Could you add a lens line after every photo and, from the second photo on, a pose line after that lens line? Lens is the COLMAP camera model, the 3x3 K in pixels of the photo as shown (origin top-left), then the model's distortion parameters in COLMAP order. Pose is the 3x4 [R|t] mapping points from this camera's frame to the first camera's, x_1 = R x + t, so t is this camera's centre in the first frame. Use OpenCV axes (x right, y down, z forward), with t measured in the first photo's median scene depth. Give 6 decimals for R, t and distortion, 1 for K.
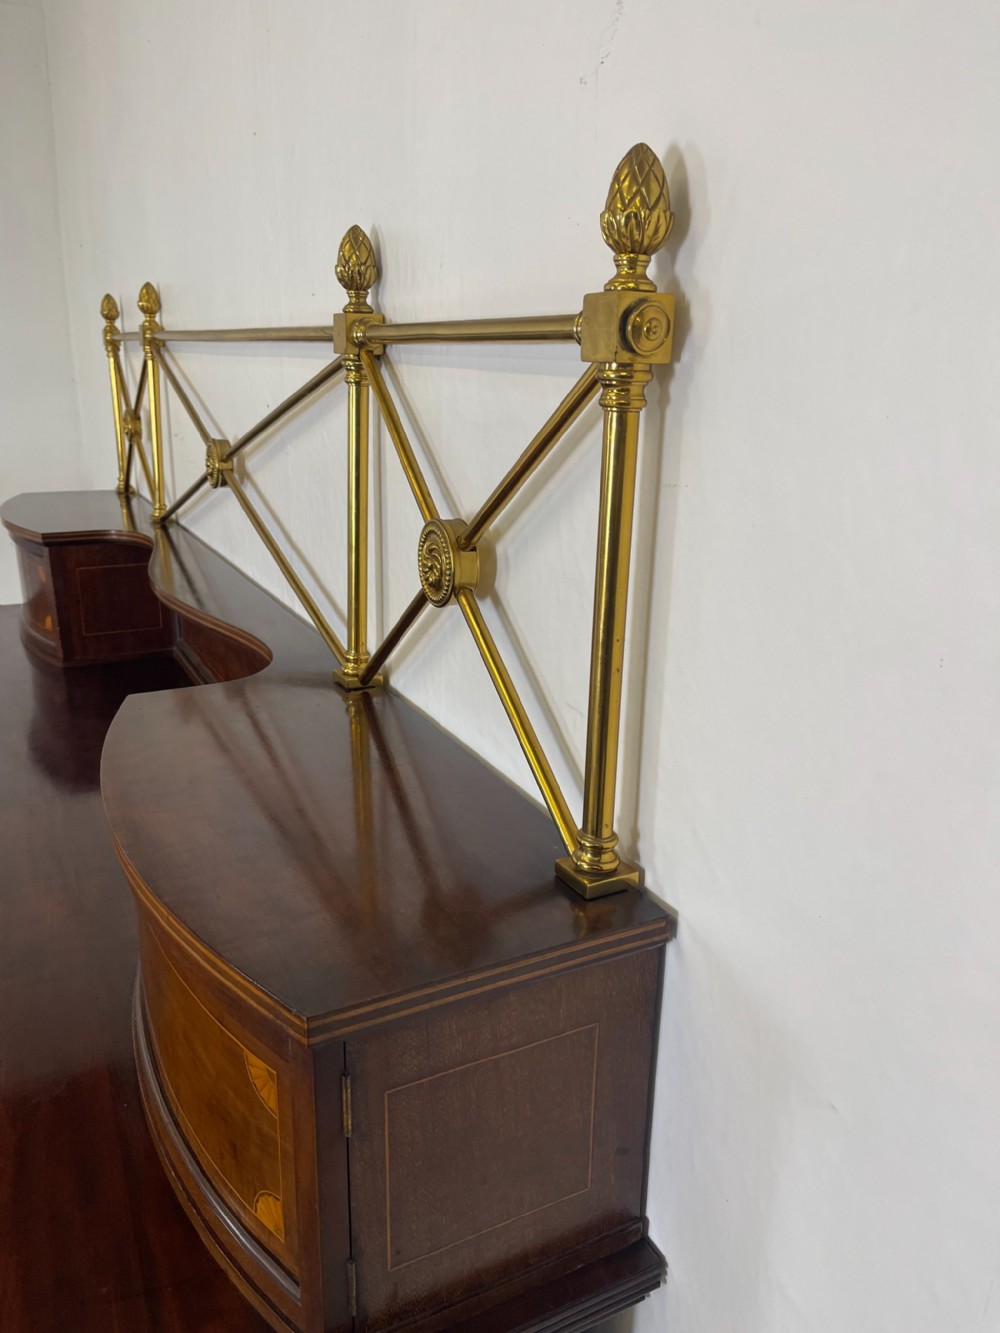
lens RADIAL K [[1009.9, 0, 501.8], [0, 1009.9, 663.8], [0, 0, 1]] dist [0.044930, -0.058000]
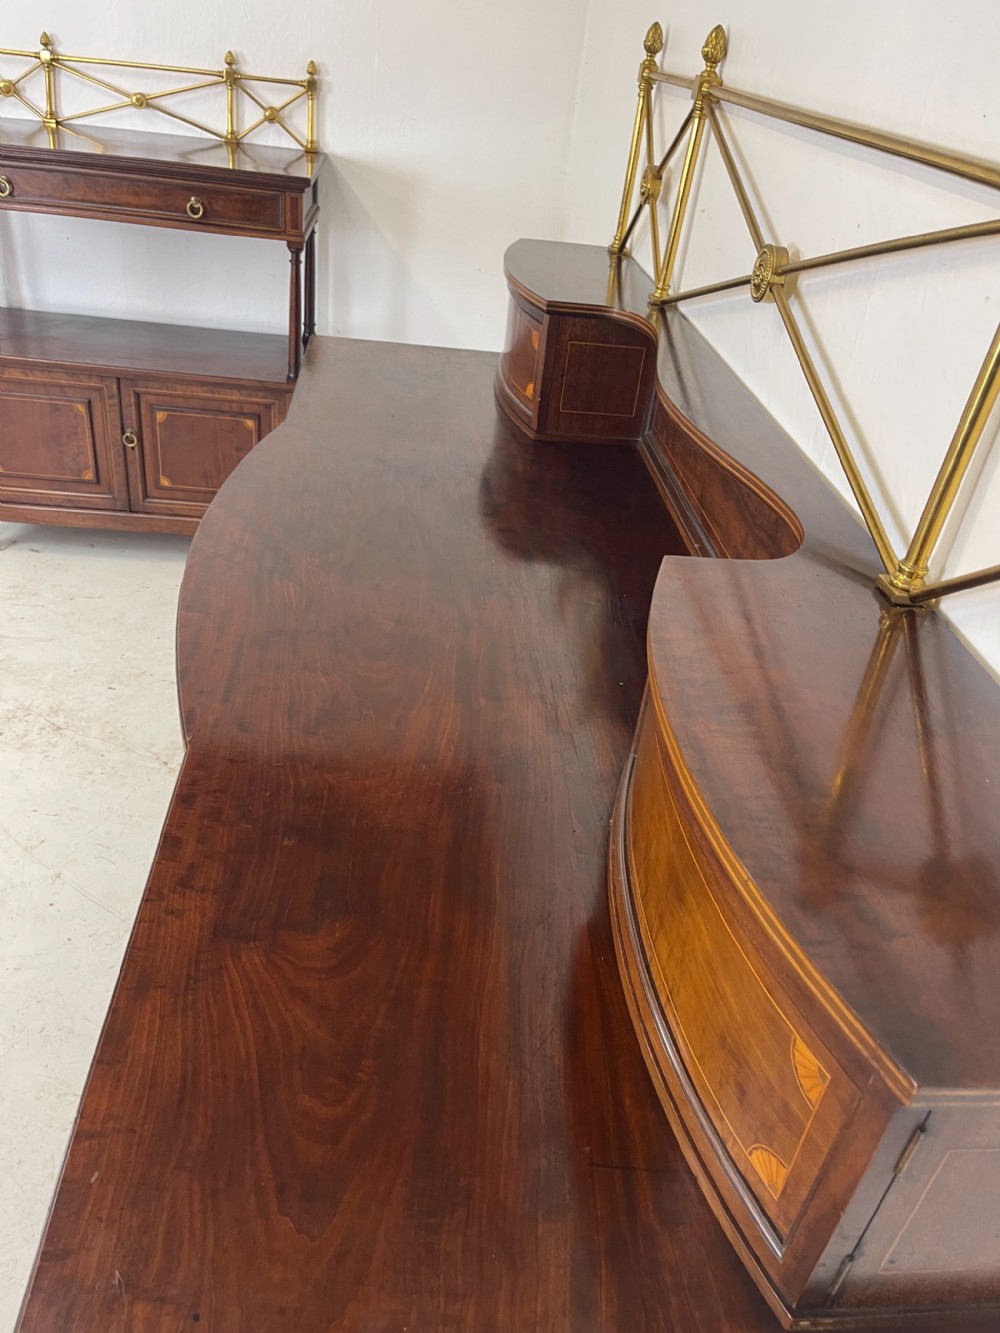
lens RADIAL K [[1009.9, 0, 512.6], [0, 1009.9, 667.2], [0, 0, 1]] dist [0.044930, -0.058000]
pose [[0.916932, 0.281524, -0.282808, -0.211966], [-0.204621, 0.940158, 0.272458, -0.109445], [0.342588, -0.191957, 0.919666, 0.043038]]
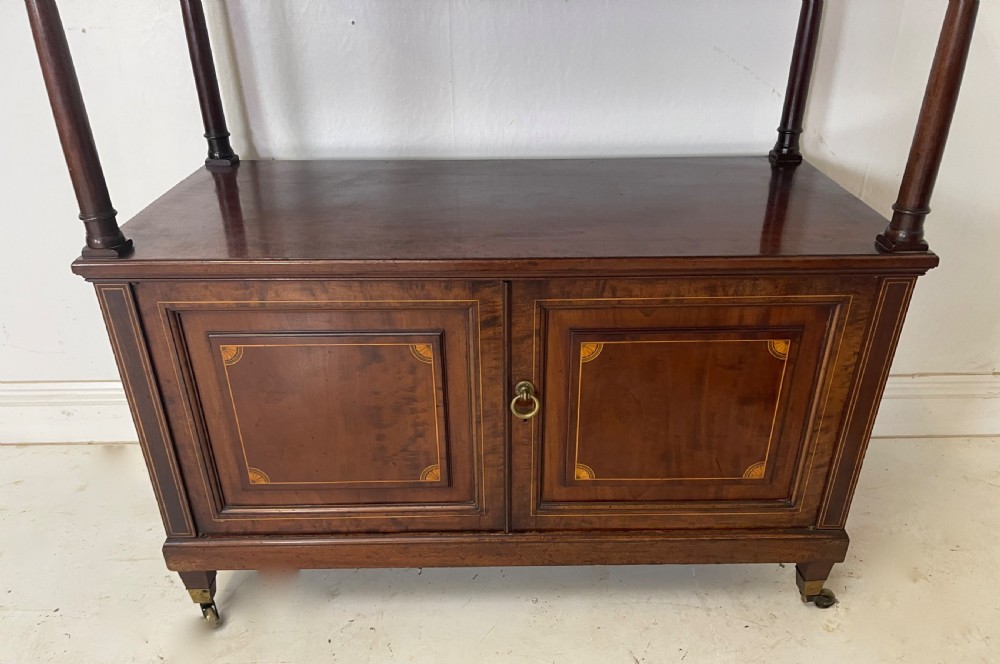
lens RADIAL K [[742.0, 0, 514.7], [0, 742.0, 364.1], [0, 0, 1]] dist [0.064059, -0.016865]
pose [[0.903783, 0.194465, -0.381260, -2.116573], [-0.109936, 0.966407, 0.232319, 0.031279], [0.413630, -0.168052, 0.894801, 1.814669]]
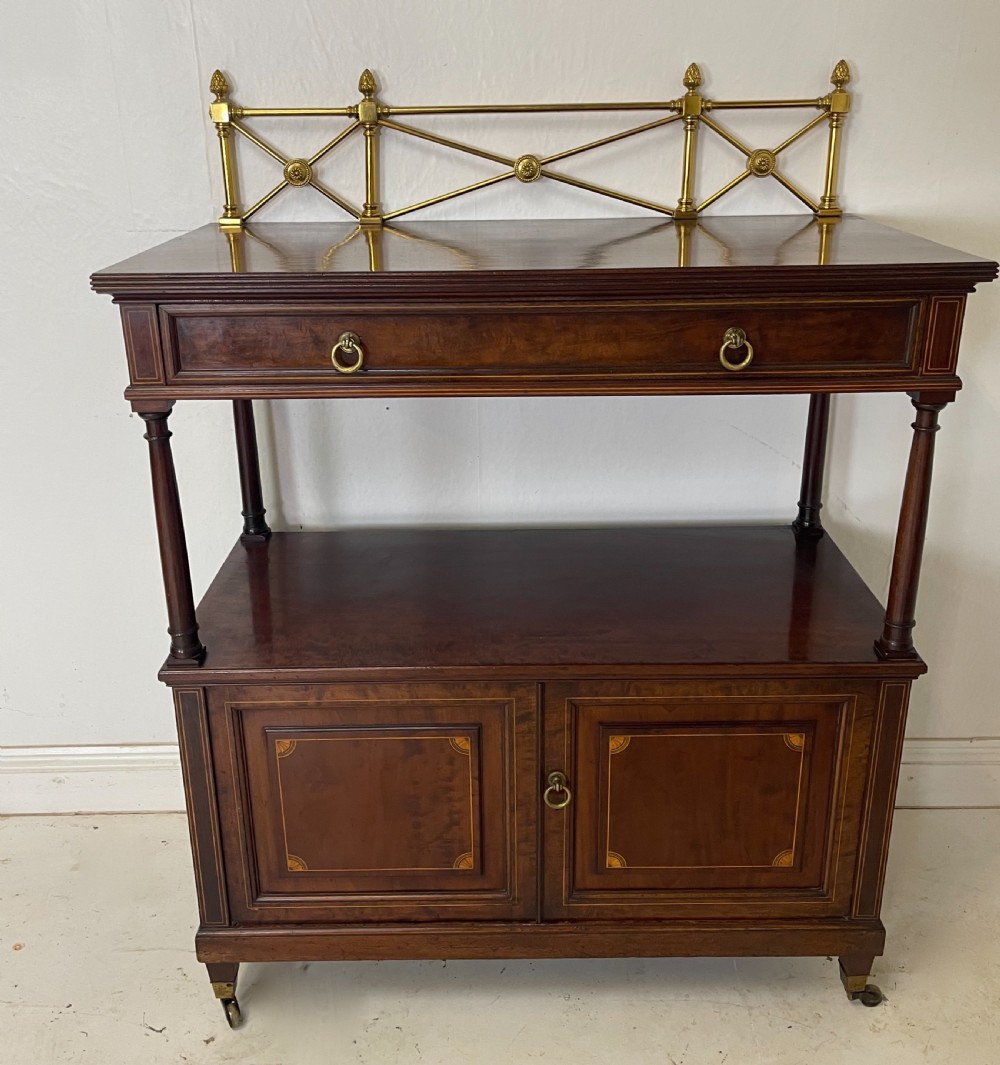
lens RADIAL K [[1040.7, 0, 506.8], [0, 1040.7, 486.9], [0, 0, 1]] dist [0.049753, 0.000000]
pose [[0.898663, 0.128965, -0.419253, -1.953273], [-0.104207, 0.991208, 0.081534, -0.269117], [0.426082, -0.029583, 0.904201, 1.280784]]
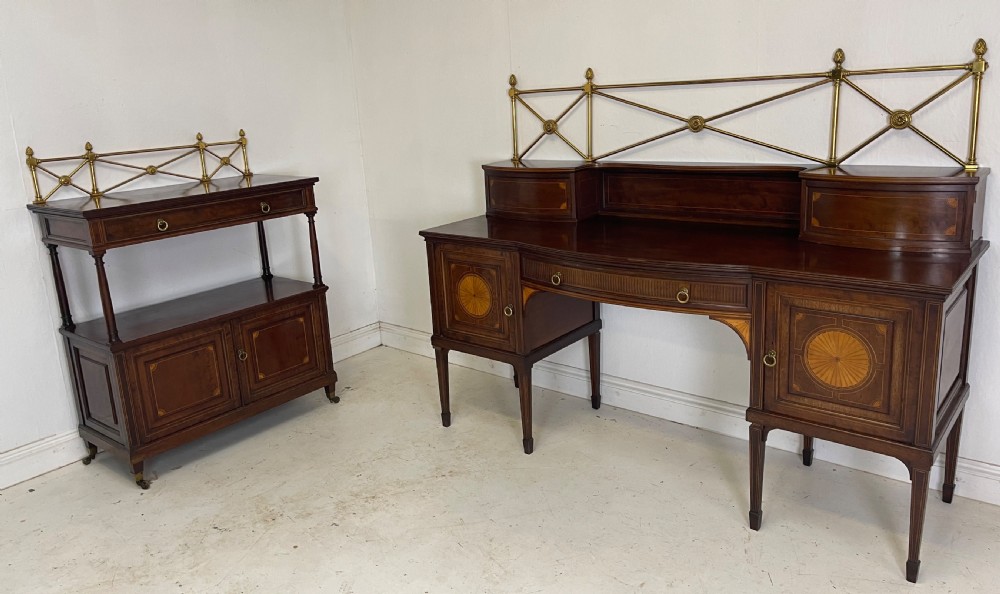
lens RADIAL K [[768.1, 0, 497.3], [0, 768.1, 265.6], [0, 0, 1]] dist [0.063830, -0.049123]
pose [[0.914119, -0.157895, 0.373438, -2.740756], [0.187186, 0.981371, -0.043264, 0.316974], [-0.359650, 0.109451, 0.926646, -1.350019]]
